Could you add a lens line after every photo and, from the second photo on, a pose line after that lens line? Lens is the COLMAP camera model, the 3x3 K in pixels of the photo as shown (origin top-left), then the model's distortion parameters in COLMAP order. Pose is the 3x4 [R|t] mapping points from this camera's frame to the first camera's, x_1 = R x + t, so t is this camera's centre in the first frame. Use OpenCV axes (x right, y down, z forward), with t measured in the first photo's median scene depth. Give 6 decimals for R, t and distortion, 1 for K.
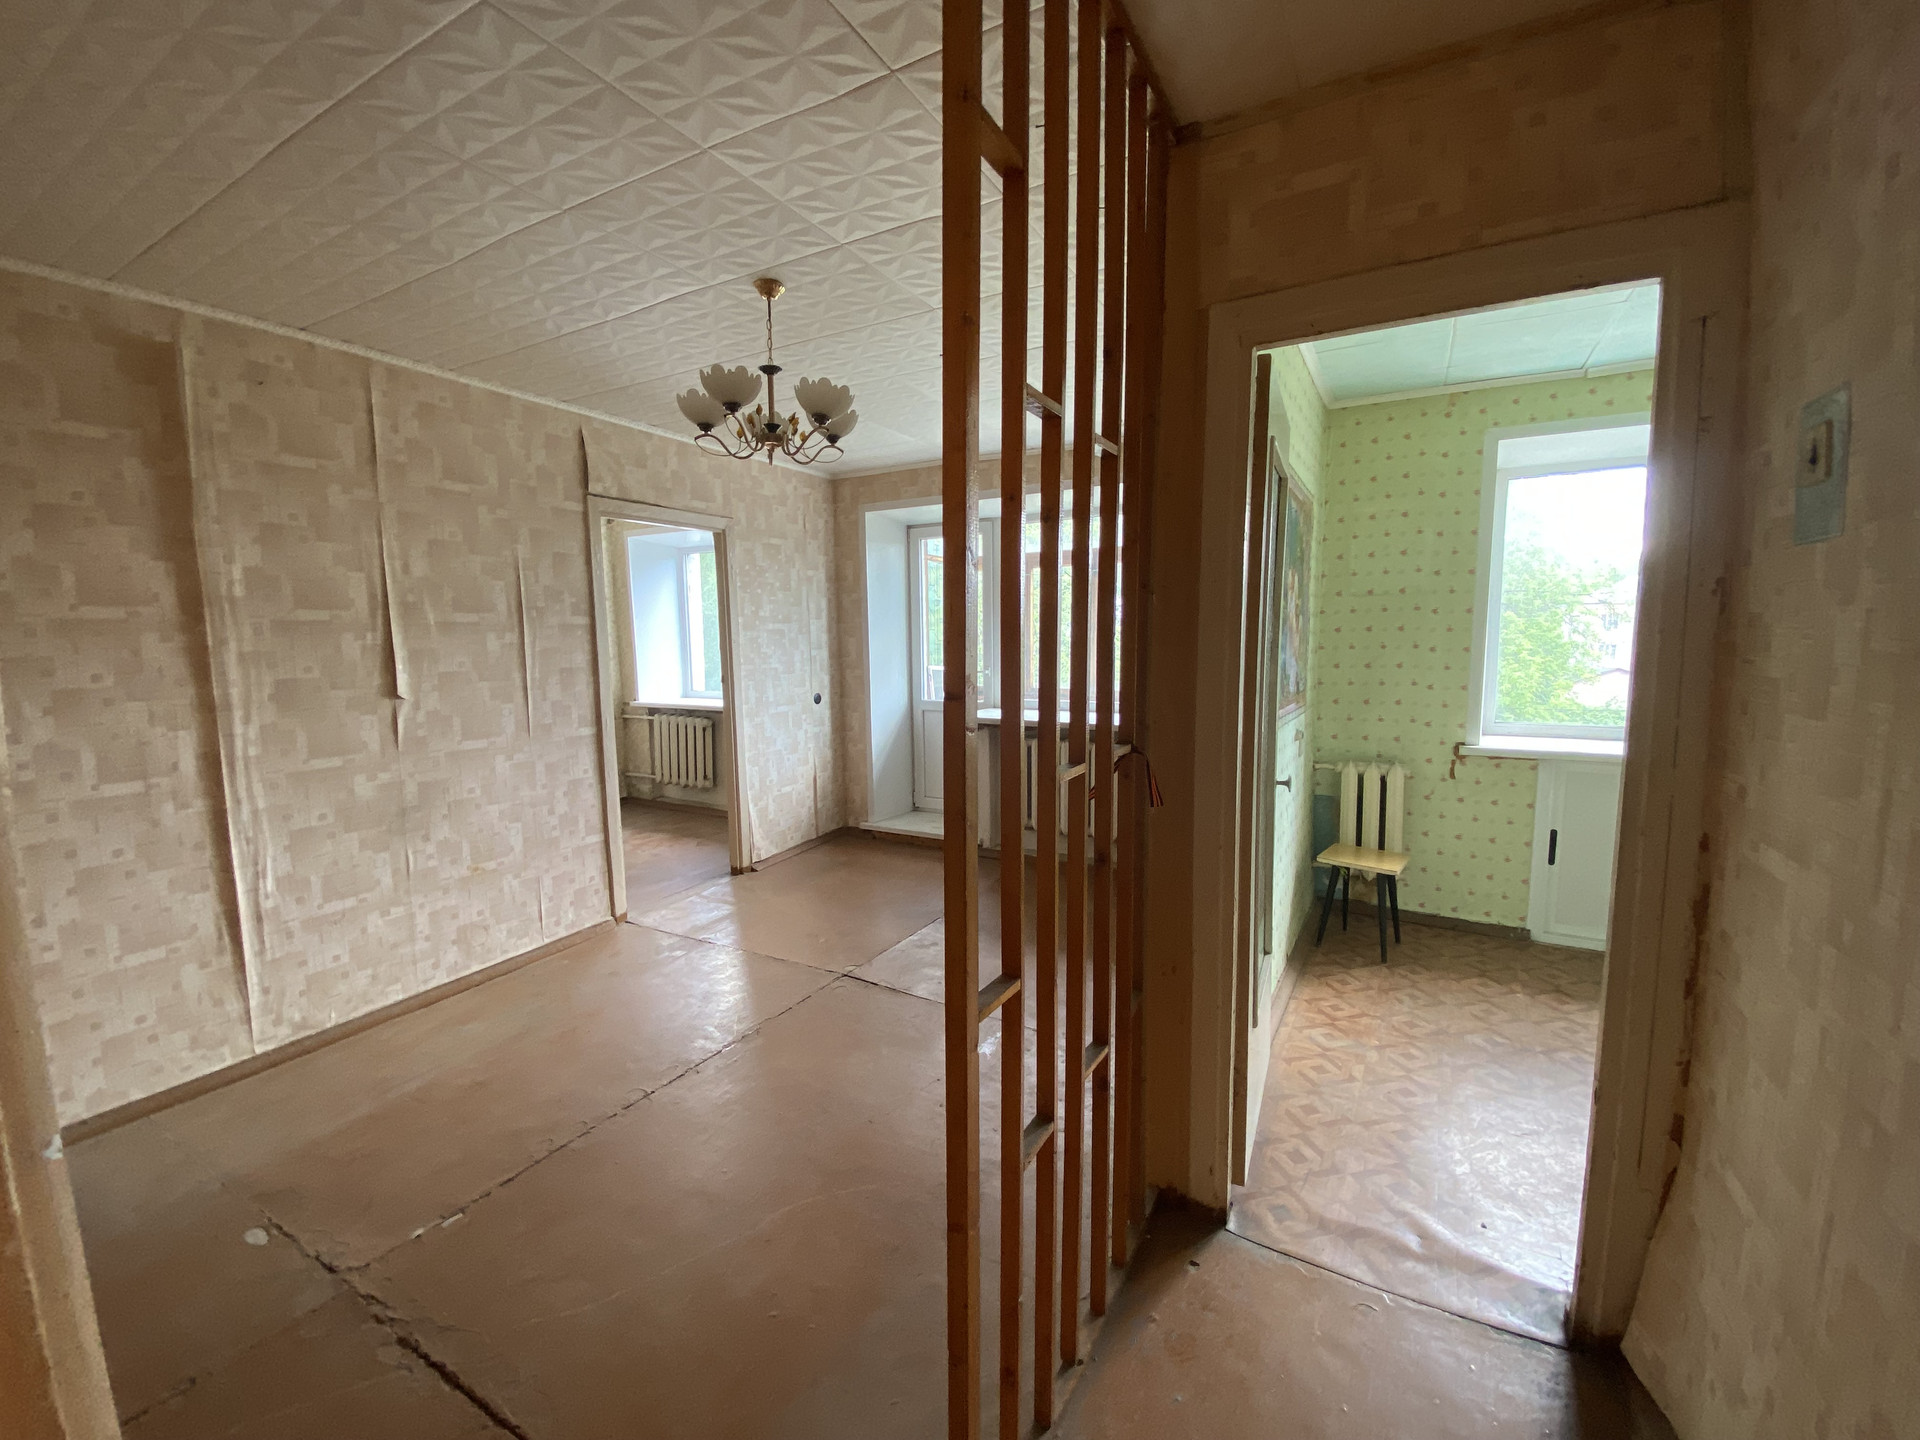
lens RADIAL K [[758.7, 0, 936.5], [0, 758.7, 720.3], [0, 0, 1]] dist [0.006981, -0.015643]
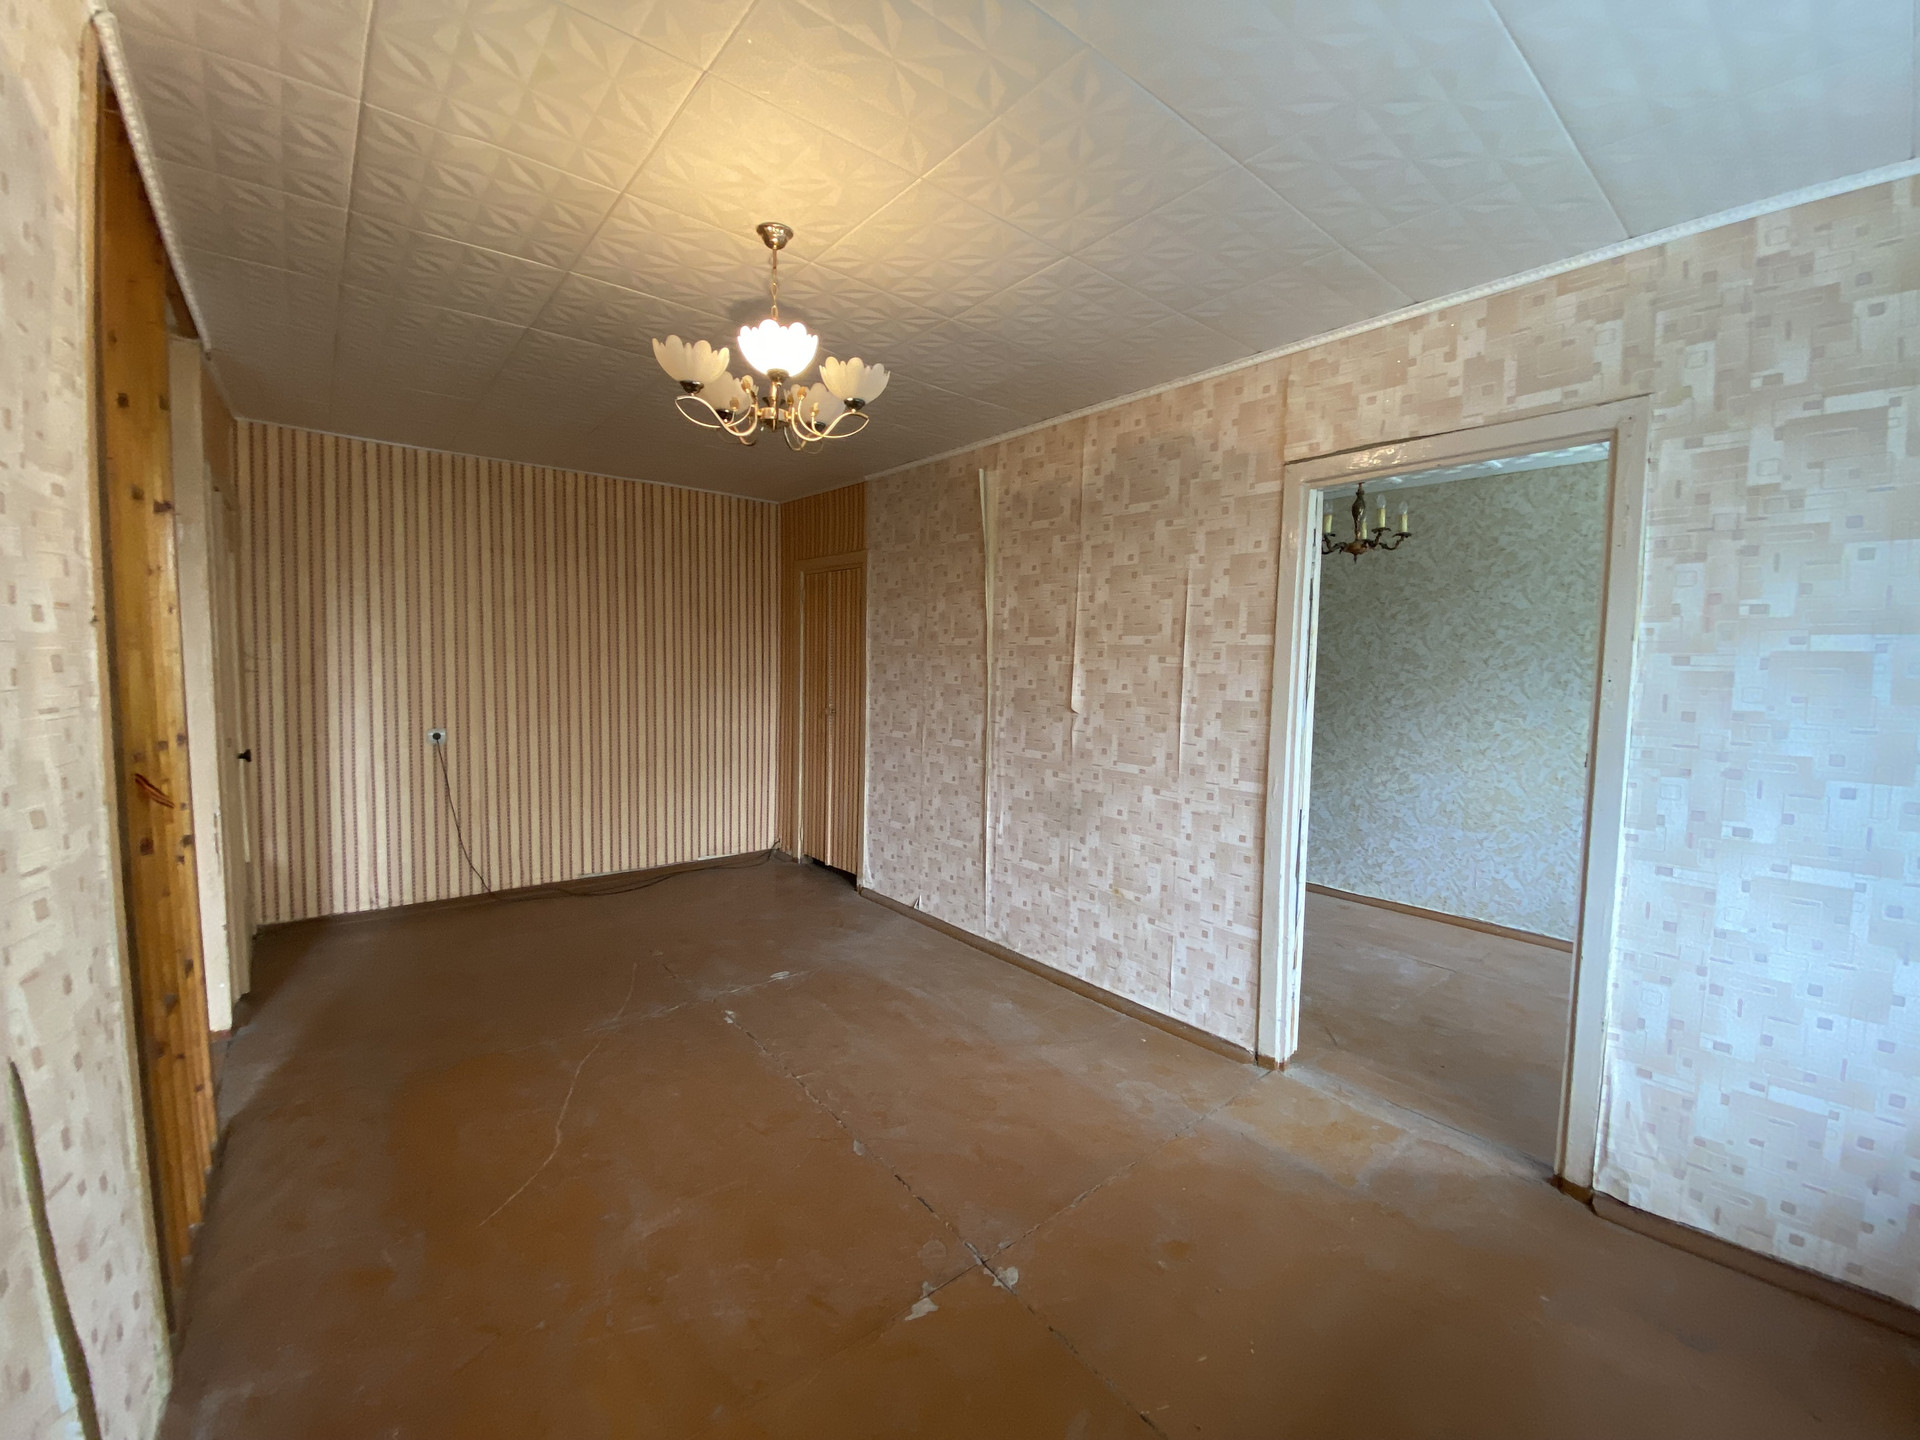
lens RADIAL K [[765.8, 0, 958.0], [0, 765.8, 714.9], [0, 0, 1]] dist [0.028908, -0.027650]
pose [[-0.352938, 0.071168, -0.932936, 0.421994], [-0.114766, 0.986281, 0.118655, -0.138434], [0.928581, 0.148947, -0.339928, 1.204241]]
